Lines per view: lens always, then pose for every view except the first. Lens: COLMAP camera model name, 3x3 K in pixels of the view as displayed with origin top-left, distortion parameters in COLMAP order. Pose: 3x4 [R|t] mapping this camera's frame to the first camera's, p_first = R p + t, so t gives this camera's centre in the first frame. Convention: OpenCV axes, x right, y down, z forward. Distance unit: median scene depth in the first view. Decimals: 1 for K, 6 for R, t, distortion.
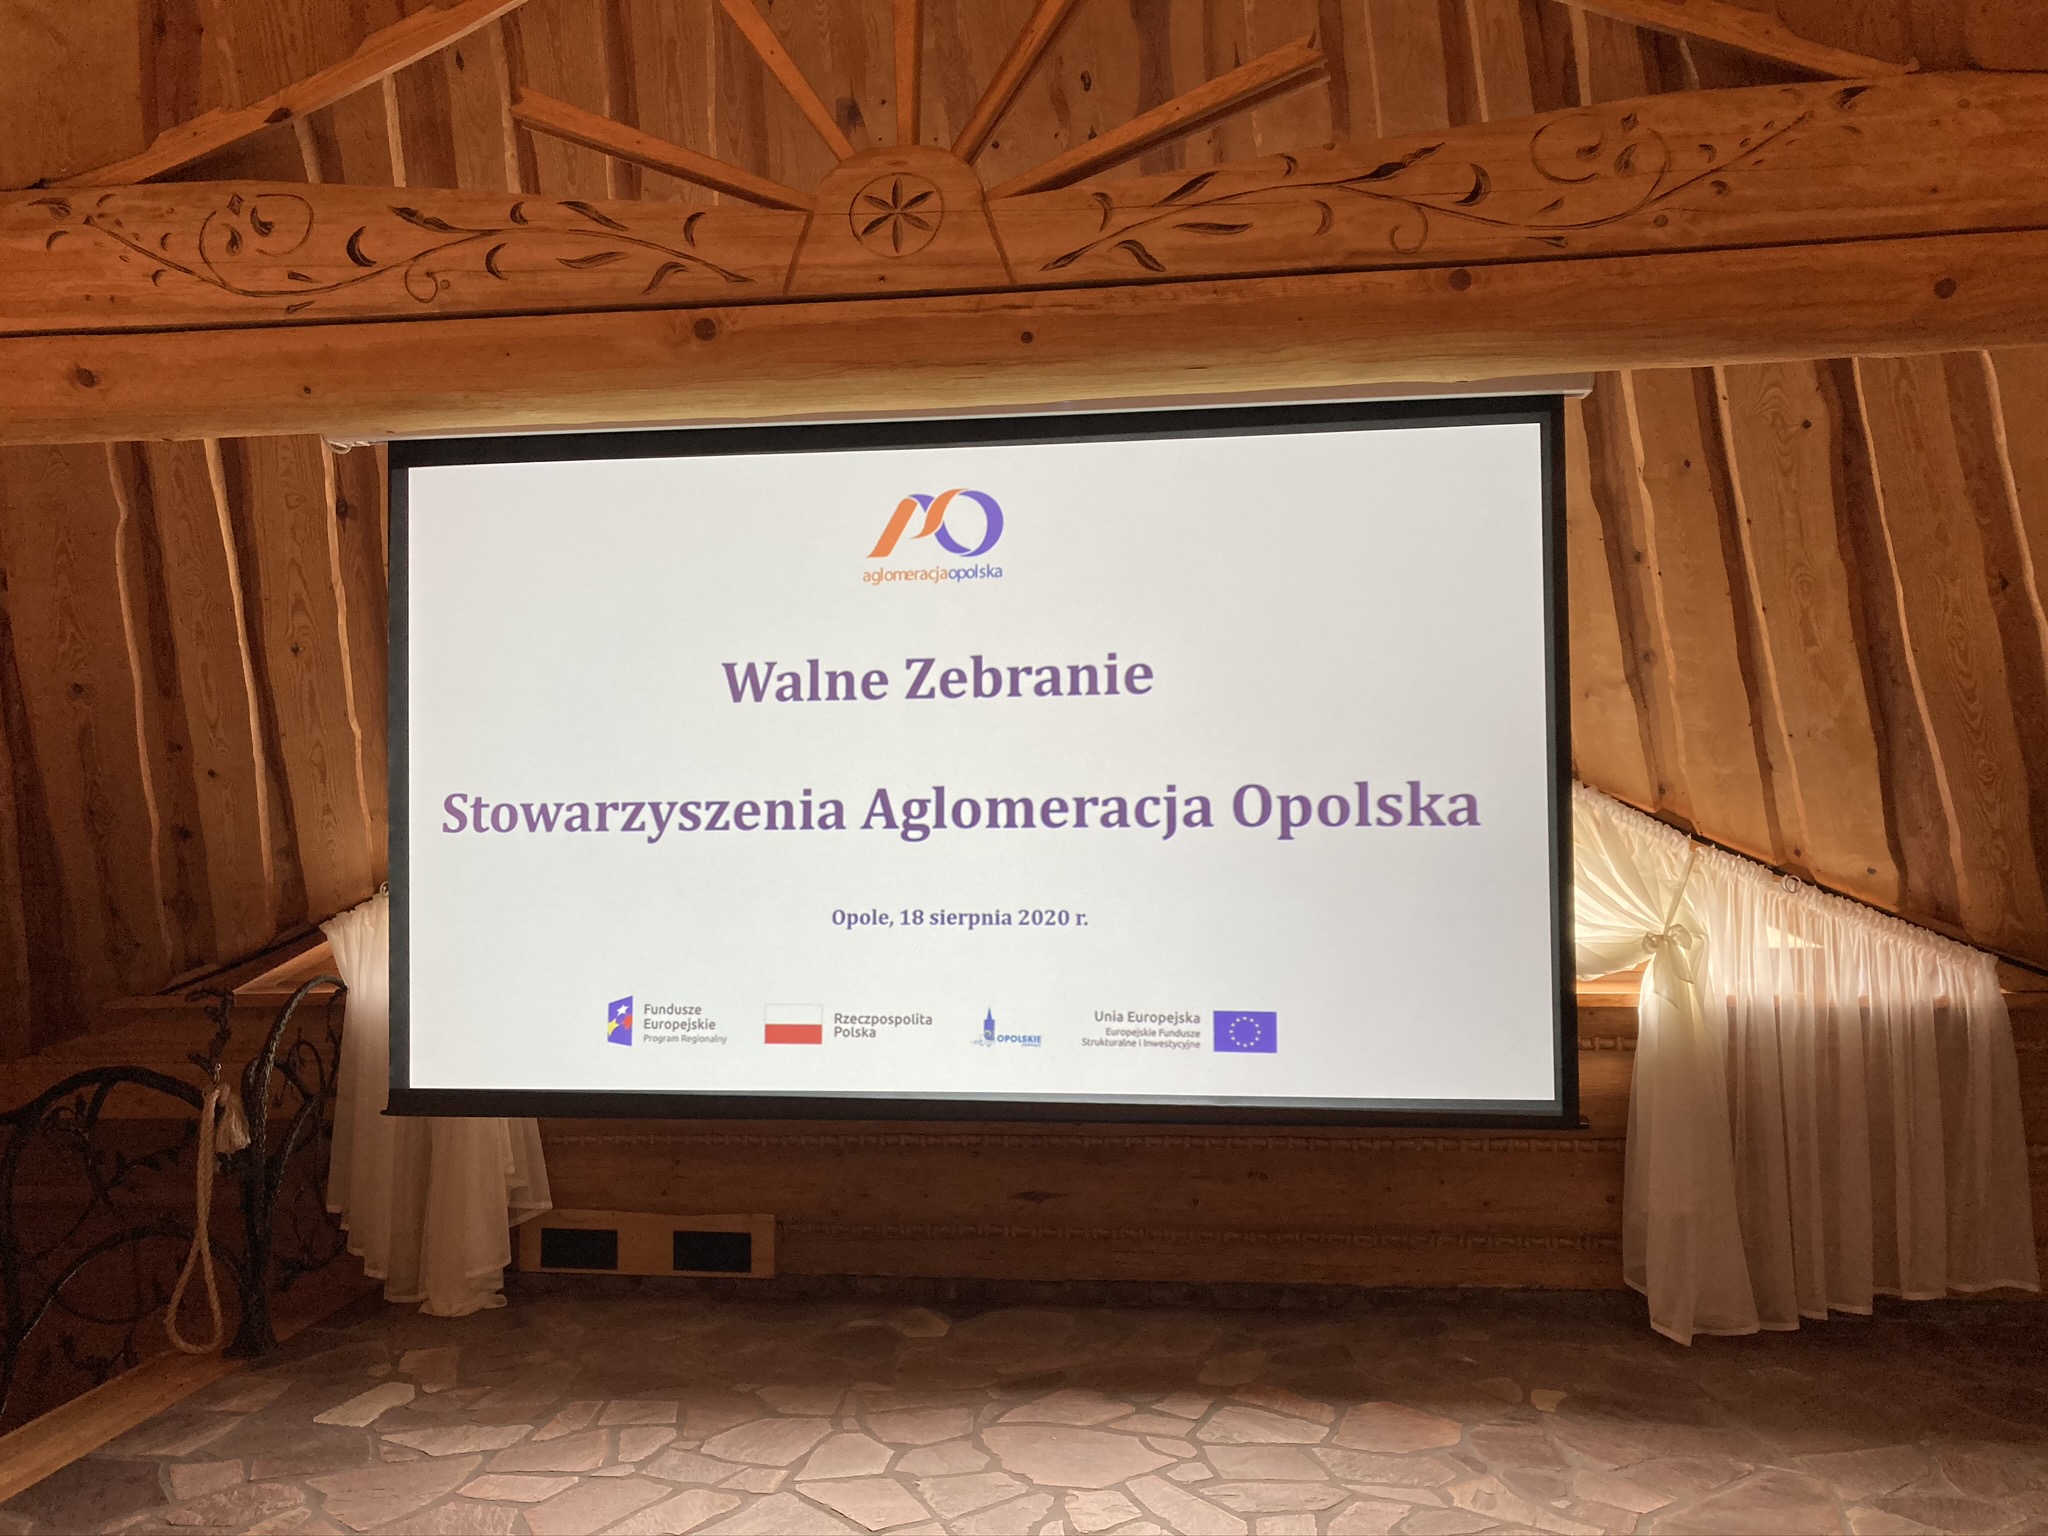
lens RADIAL K [[1671.9, 0, 1017.1], [0, 1671.9, 754.2], [0, 0, 1]] dist [0.055899, -0.066536]
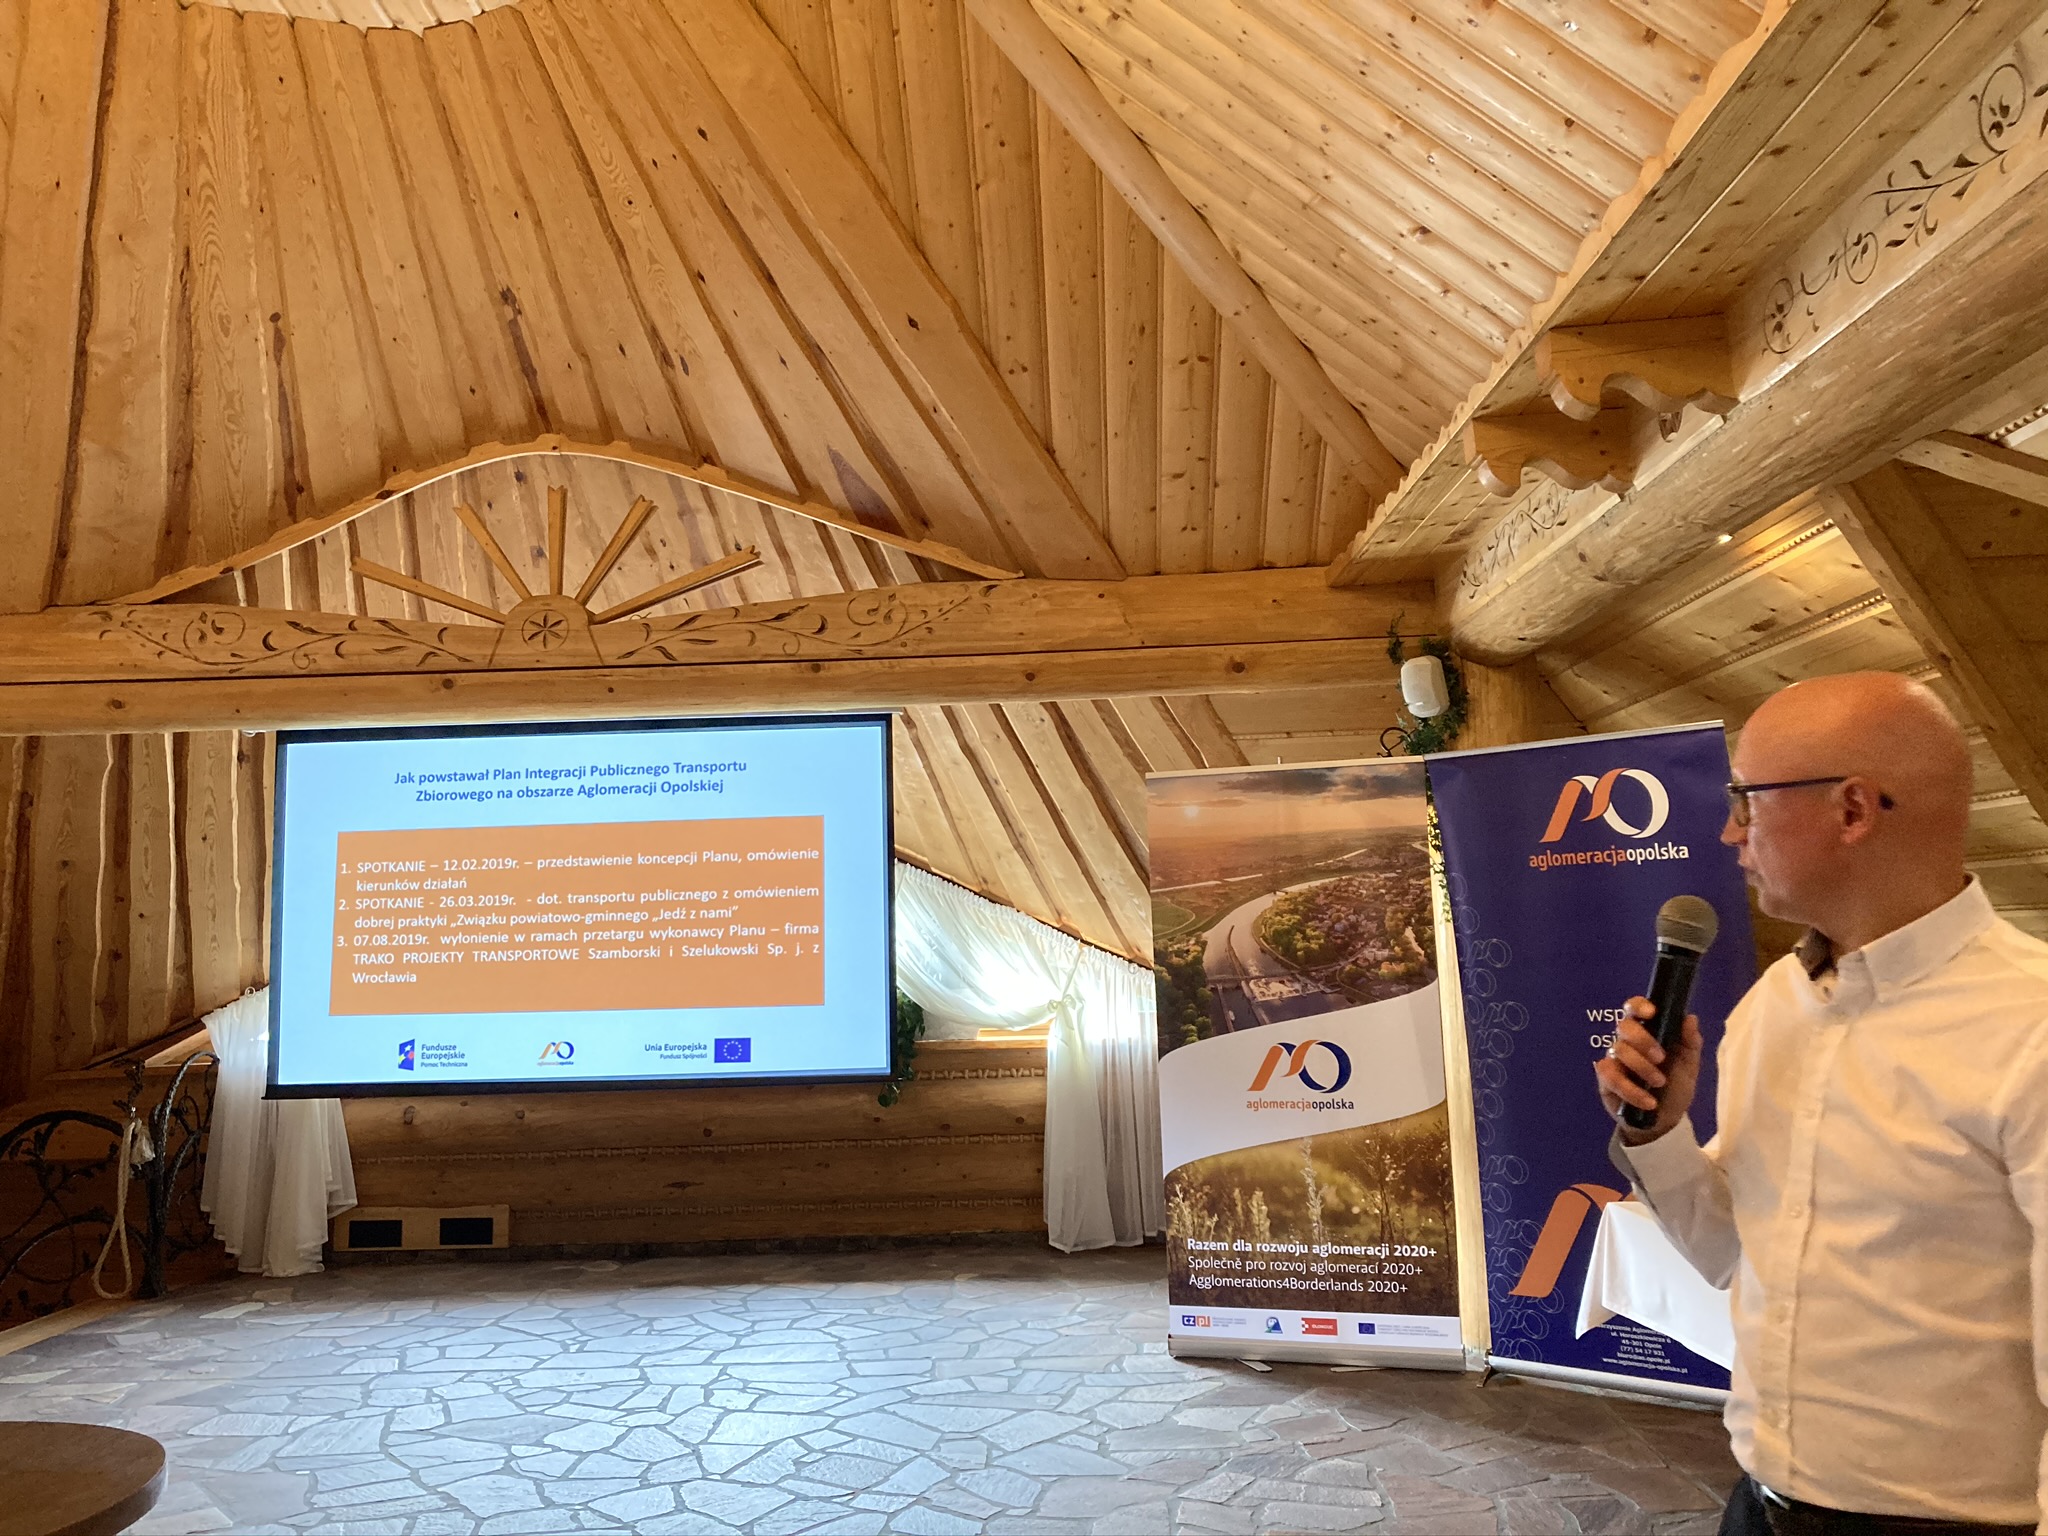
lens RADIAL K [[1671.9, 0, 1017.1], [0, 1671.9, 754.2], [0, 0, 1]] dist [0.055899, -0.066536]
pose [[0.995449, -0.000838, 0.095294, 0.220114], [0.009377, 0.995969, -0.089203, 0.011443], [-0.094835, 0.089691, 0.991444, -0.770839]]
